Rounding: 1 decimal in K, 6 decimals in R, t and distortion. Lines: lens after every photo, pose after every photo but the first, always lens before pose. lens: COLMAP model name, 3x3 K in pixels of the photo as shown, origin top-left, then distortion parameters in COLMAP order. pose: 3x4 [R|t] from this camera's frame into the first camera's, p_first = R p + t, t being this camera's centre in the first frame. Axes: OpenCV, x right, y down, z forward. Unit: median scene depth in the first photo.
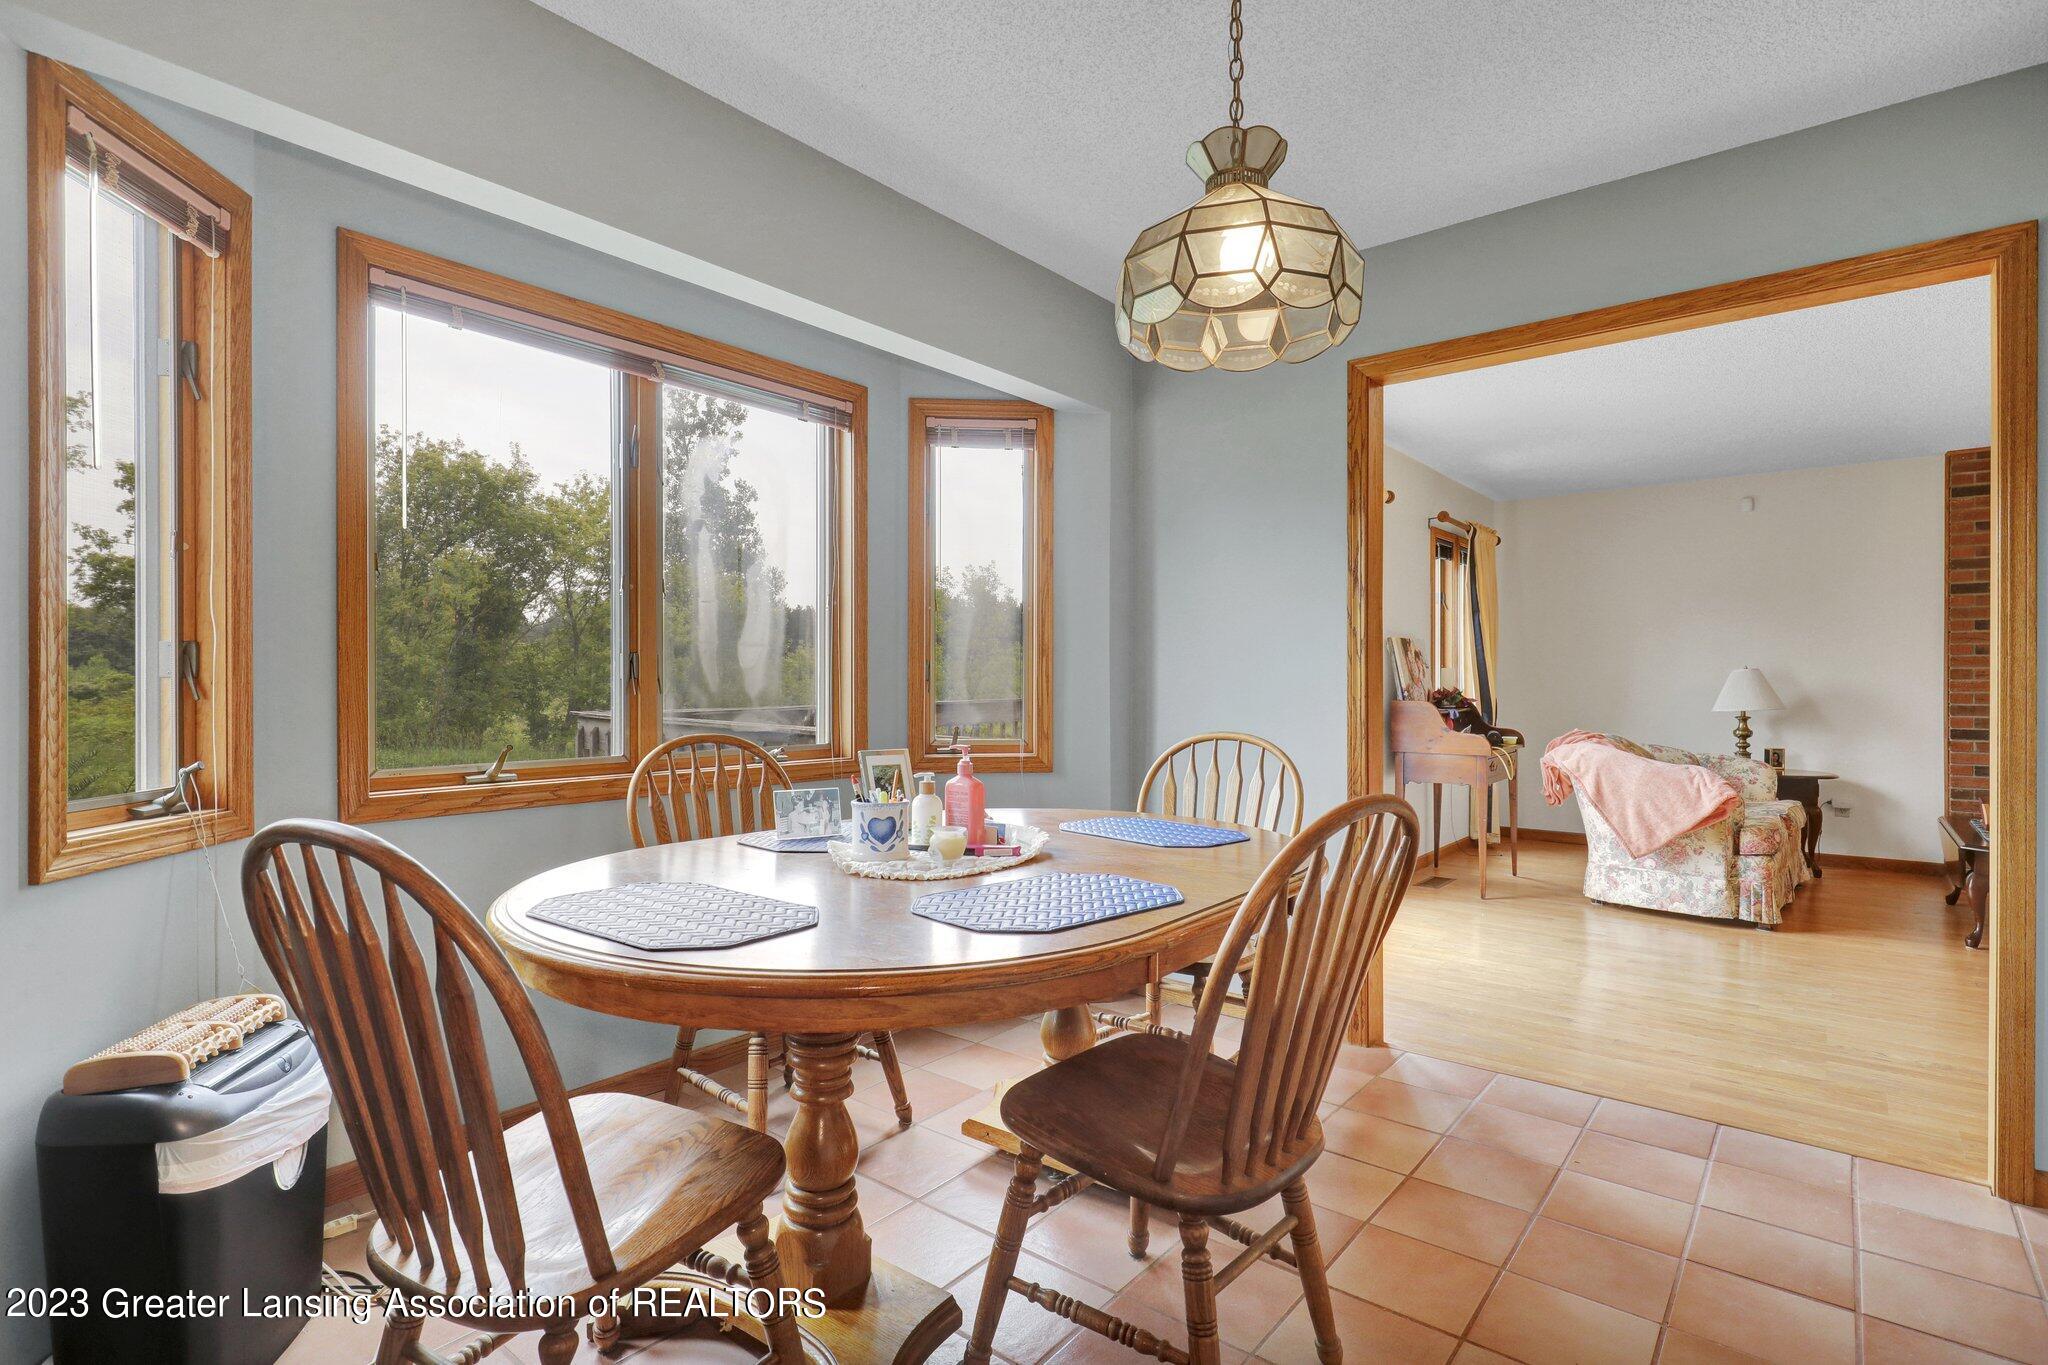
lens RADIAL K [[1028.1, 0, 1023.1], [0, 1028.1, 685.6], [0, 0, 1]] dist [-0.001112, -0.000139]
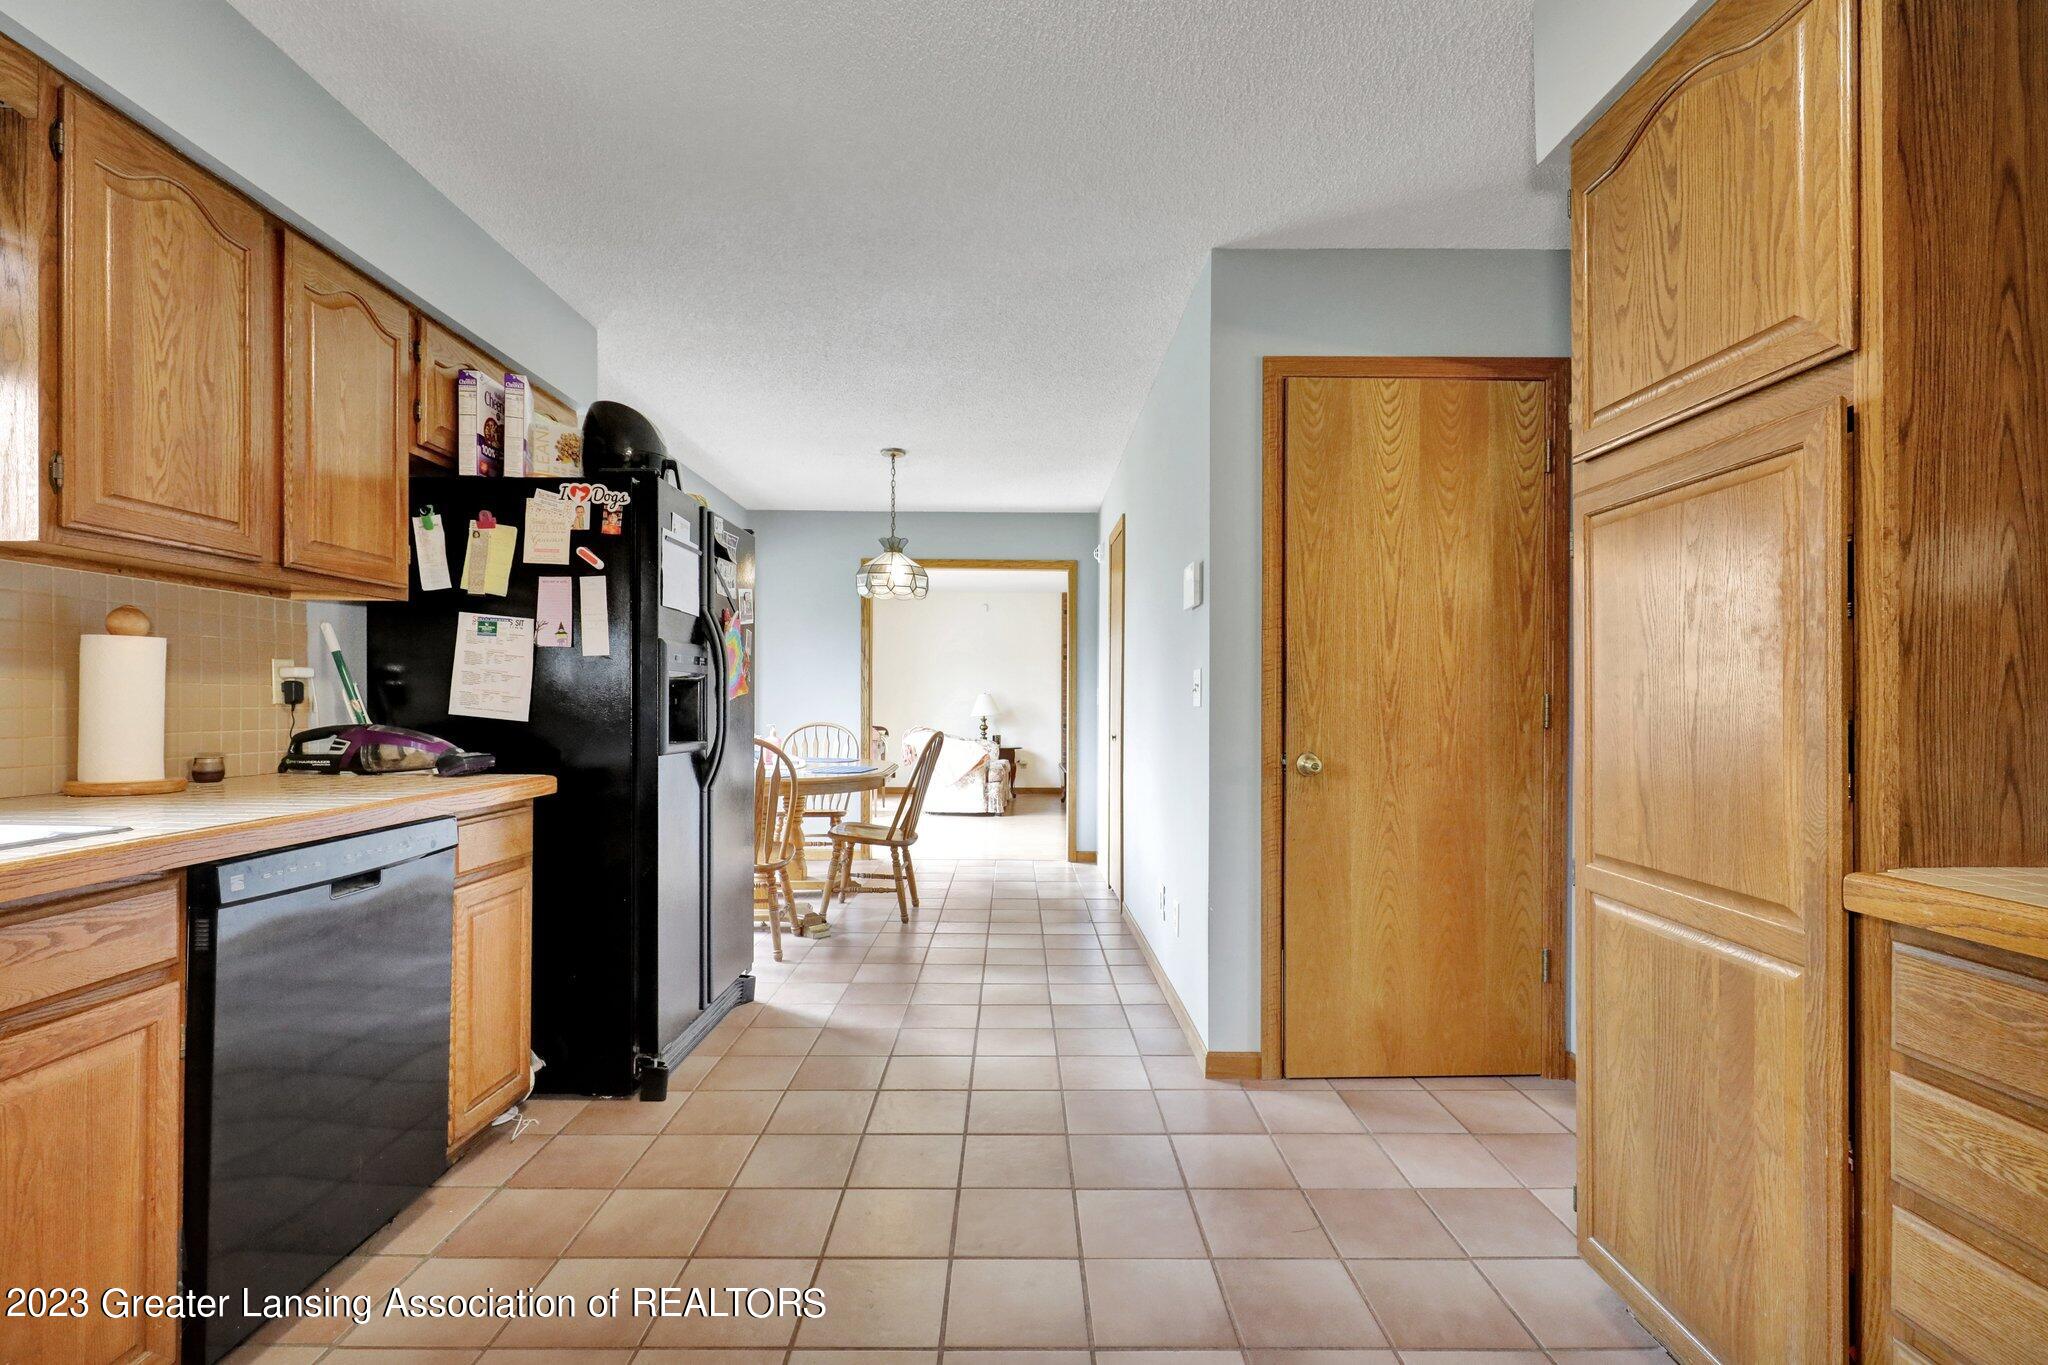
lens RADIAL K [[947.9, 0, 1023.4], [0, 947.9, 692.5], [0, 0, 1]] dist [0.065772, 0.002554]
pose [[0.776717, 0.004692, 0.629832, -0.395504], [0.002195, 0.999946, -0.010157, -0.000926], [-0.629846, 0.009271, 0.776665, -0.468505]]
